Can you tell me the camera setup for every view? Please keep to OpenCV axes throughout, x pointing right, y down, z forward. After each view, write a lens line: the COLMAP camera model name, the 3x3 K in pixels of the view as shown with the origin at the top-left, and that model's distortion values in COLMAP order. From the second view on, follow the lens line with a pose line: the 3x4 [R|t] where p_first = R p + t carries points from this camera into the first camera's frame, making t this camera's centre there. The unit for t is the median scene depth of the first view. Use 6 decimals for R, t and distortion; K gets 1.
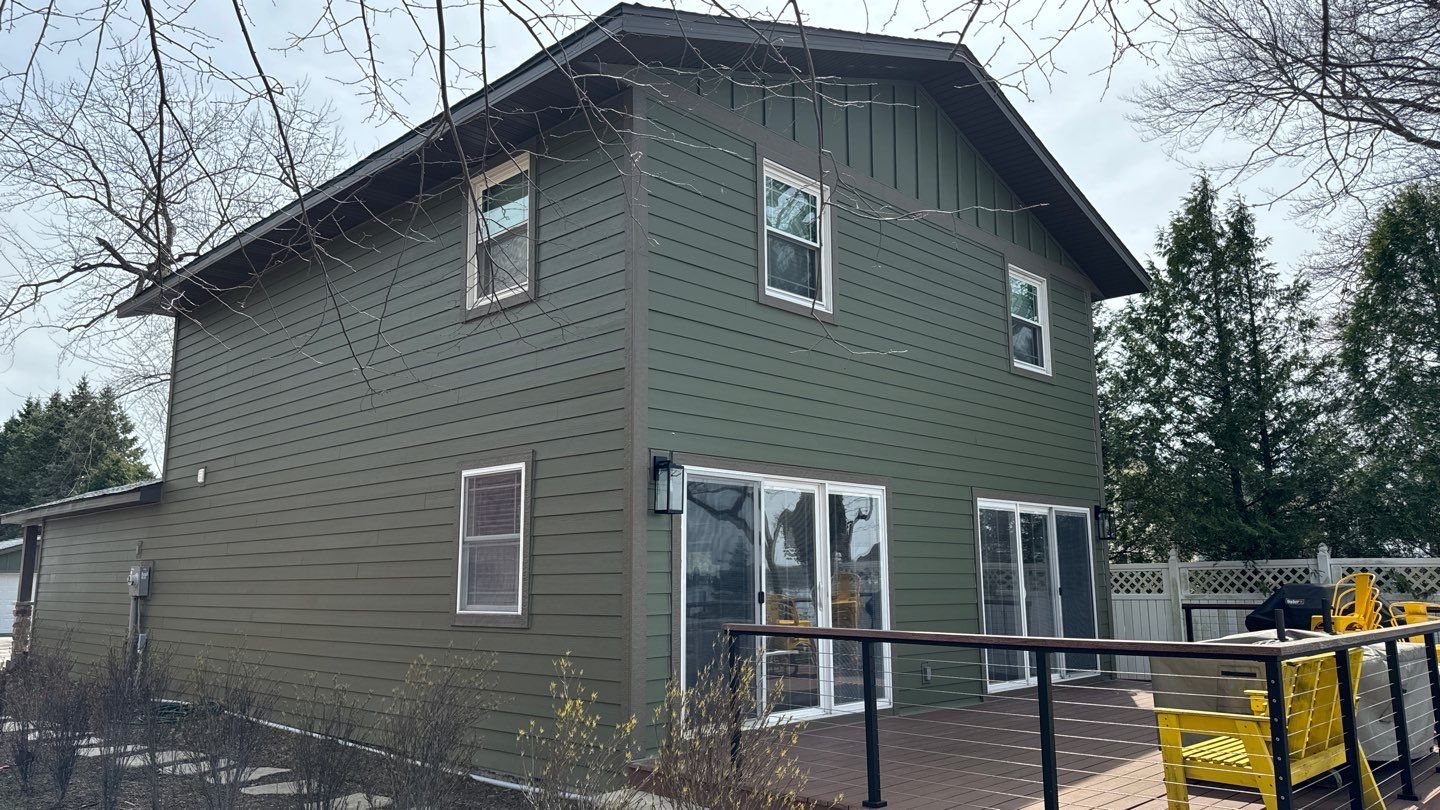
lens RADIAL K [[1023.5, 0, 720.0], [0, 1023.5, 405.0], [0, 0, 1]] dist [0.065941, -0.093759]
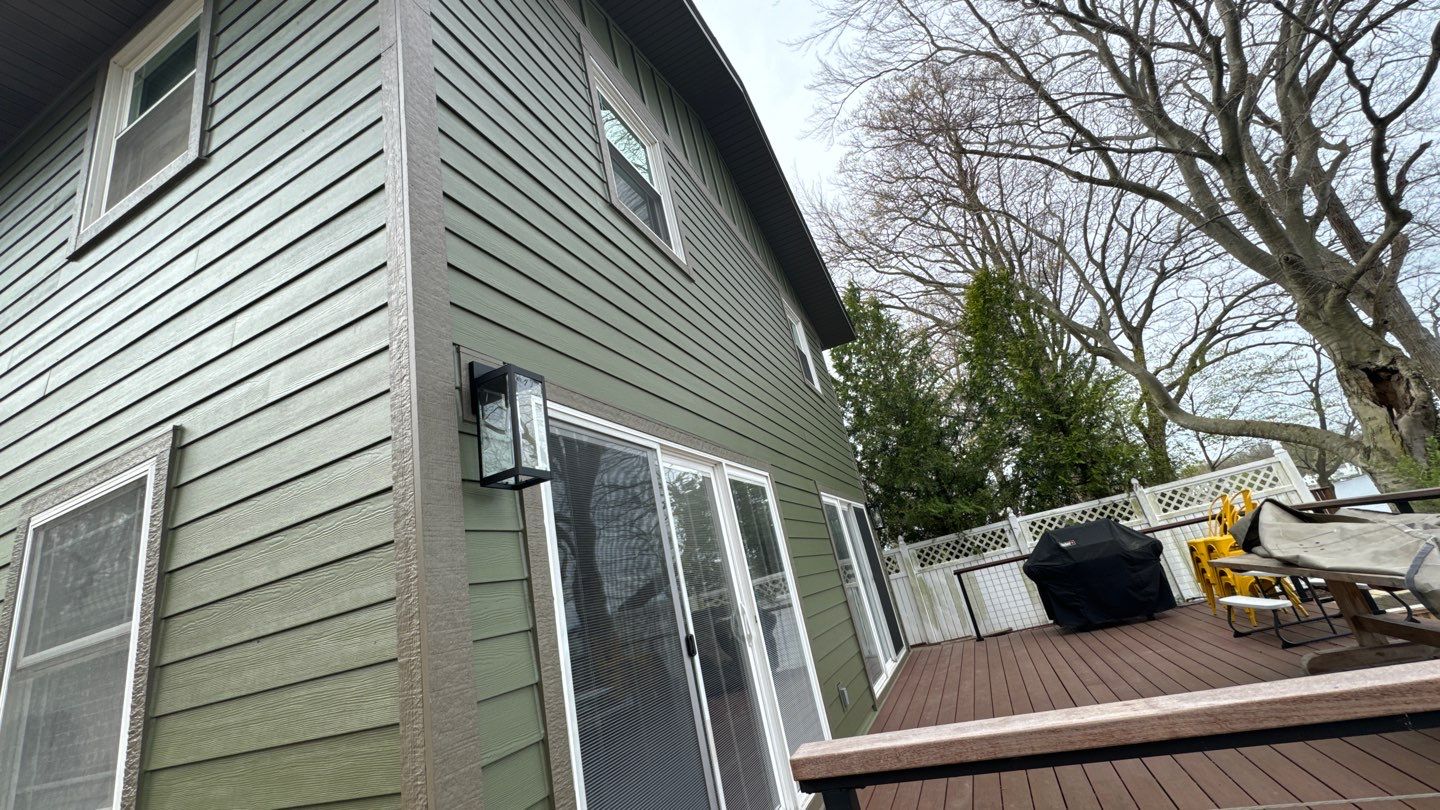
lens RADIAL K [[577.1, 0, 720.0], [0, 577.1, 405.0], [0, 0, 1]] dist [-0.012706, 0.000278]
pose [[0.920167, -0.075760, 0.384126, -0.037808], [0.149829, 0.974557, -0.166704, 0.076952], [-0.361723, 0.210949, 0.908106, 0.458543]]
